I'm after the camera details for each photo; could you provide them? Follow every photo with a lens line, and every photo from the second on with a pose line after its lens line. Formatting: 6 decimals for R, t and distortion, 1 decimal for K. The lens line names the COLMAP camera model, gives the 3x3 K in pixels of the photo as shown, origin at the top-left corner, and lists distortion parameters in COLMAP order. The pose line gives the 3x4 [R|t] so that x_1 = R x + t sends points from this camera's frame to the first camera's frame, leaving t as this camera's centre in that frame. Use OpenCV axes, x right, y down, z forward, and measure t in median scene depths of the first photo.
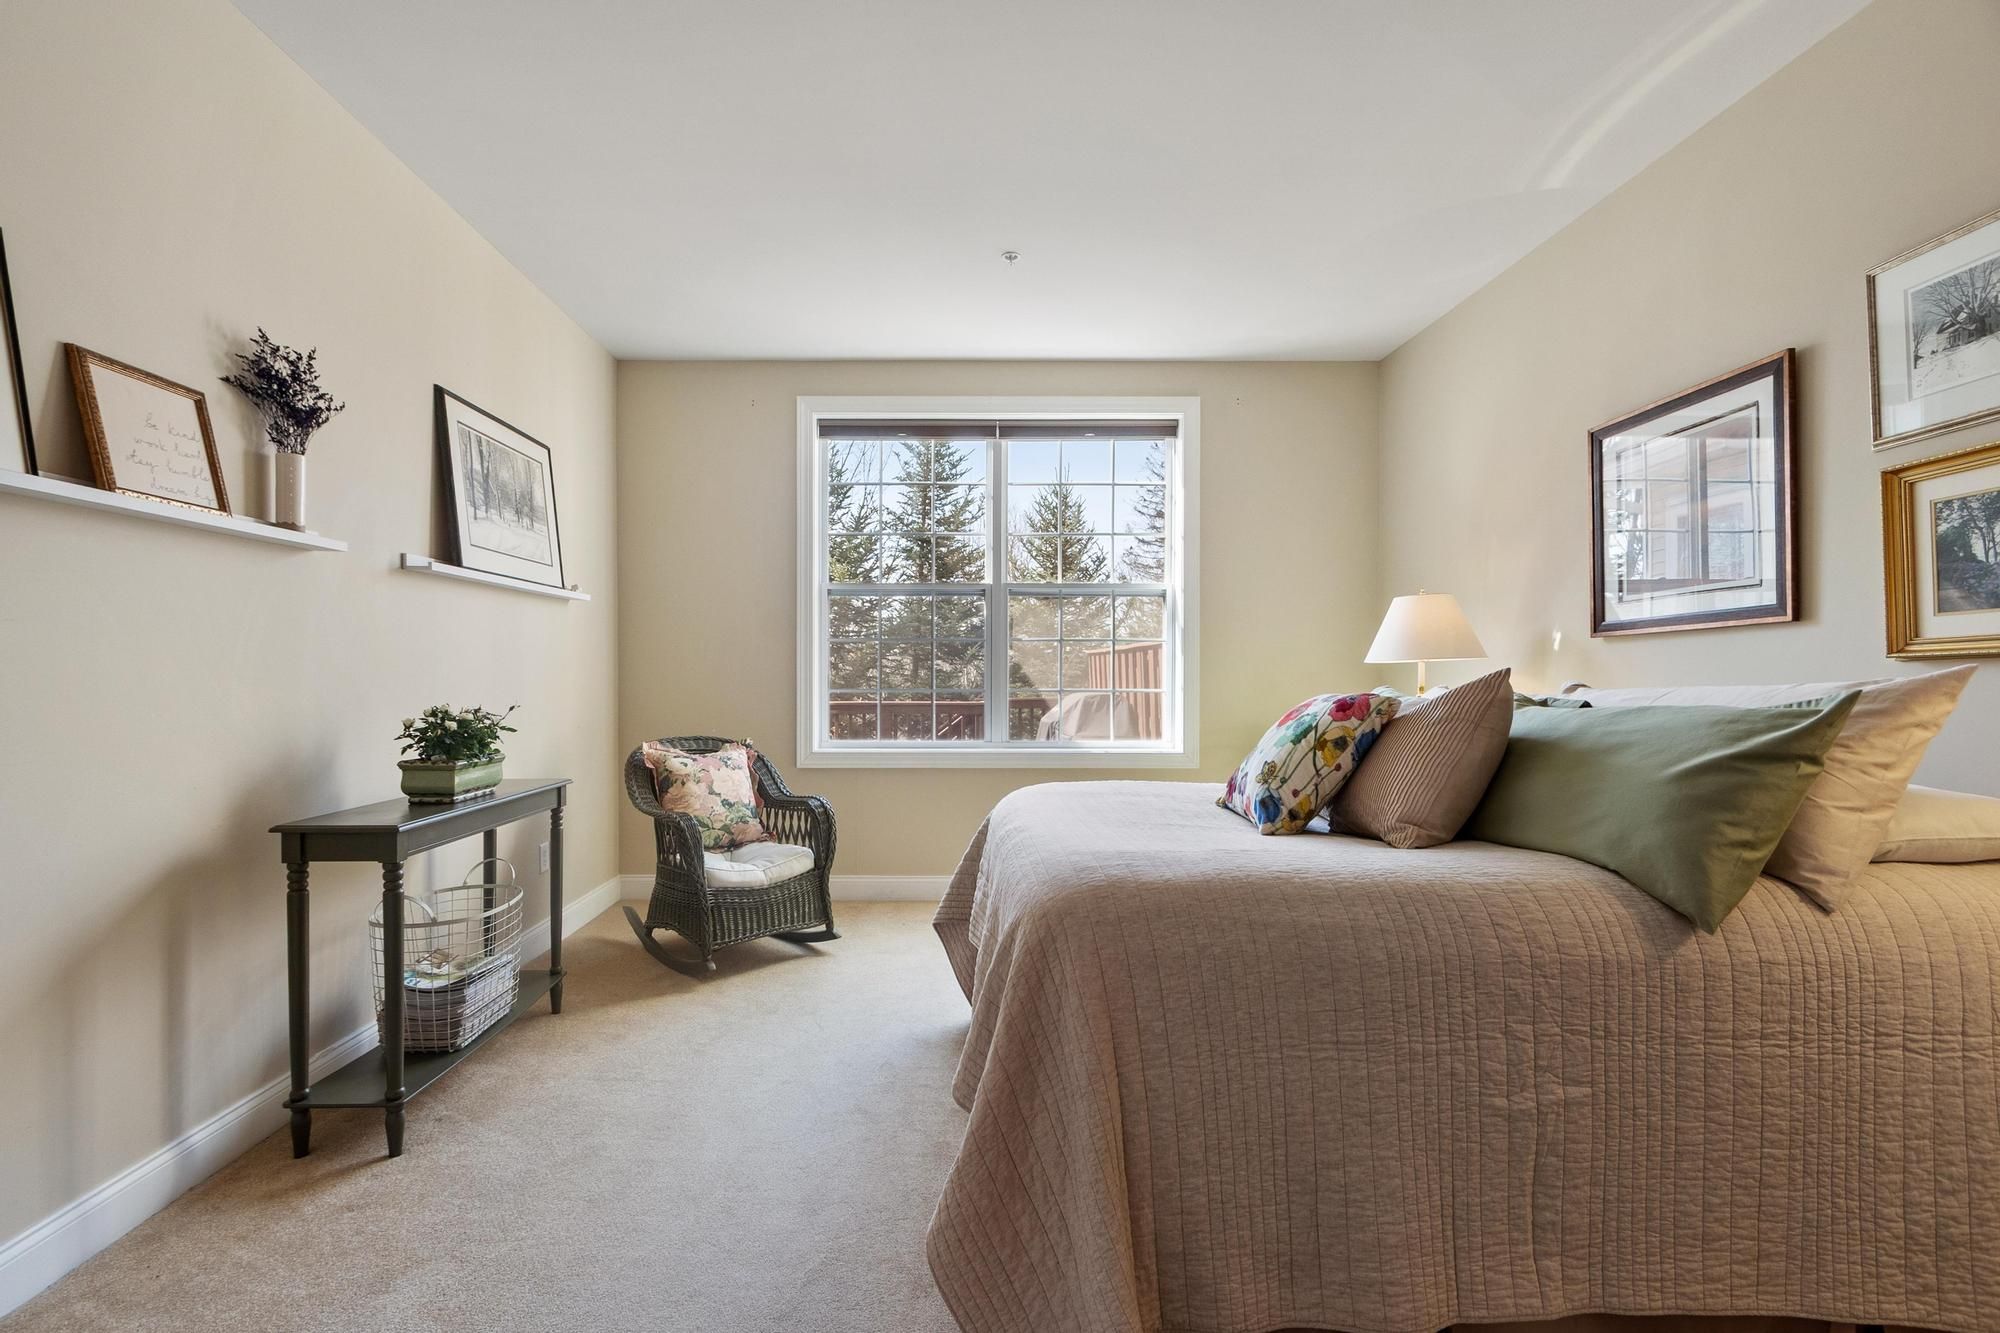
lens RADIAL K [[893.6, 0, 994.0], [0, 893.6, 675.2], [0, 0, 1]] dist [0.002748, -0.000362]
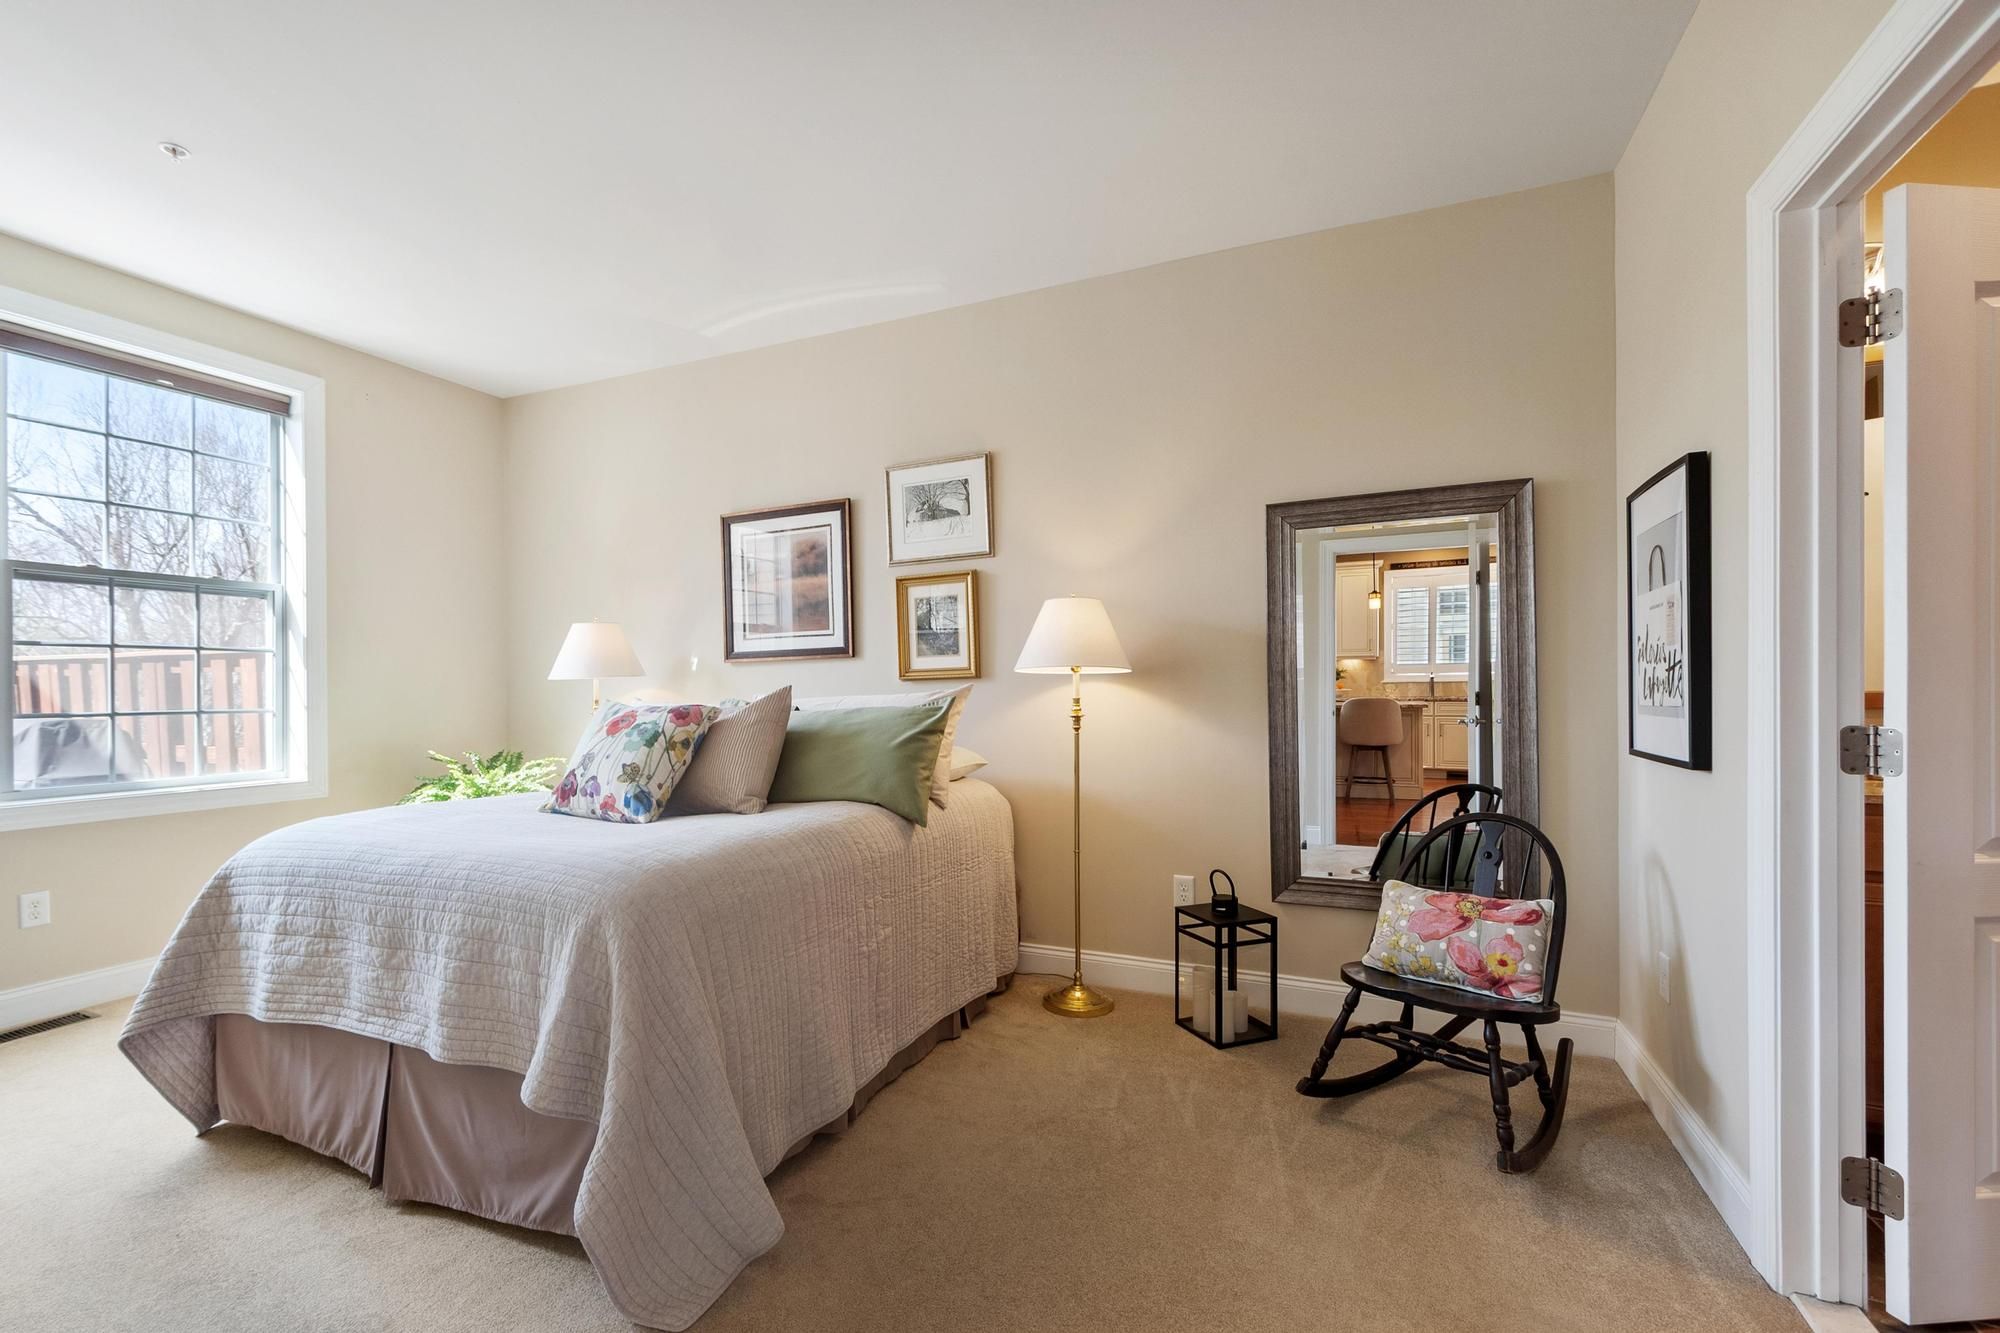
lens RADIAL K [[827.2, 0, 995.2], [0, 827.2, 674.8], [0, 0, 1]] dist [0.011456, -0.000179]
pose [[0.424986, 0.009700, 0.905148, -0.502399], [0.005281, 0.999899, -0.013195, -0.004834], [-0.905184, 0.010388, 0.424892, 0.089129]]
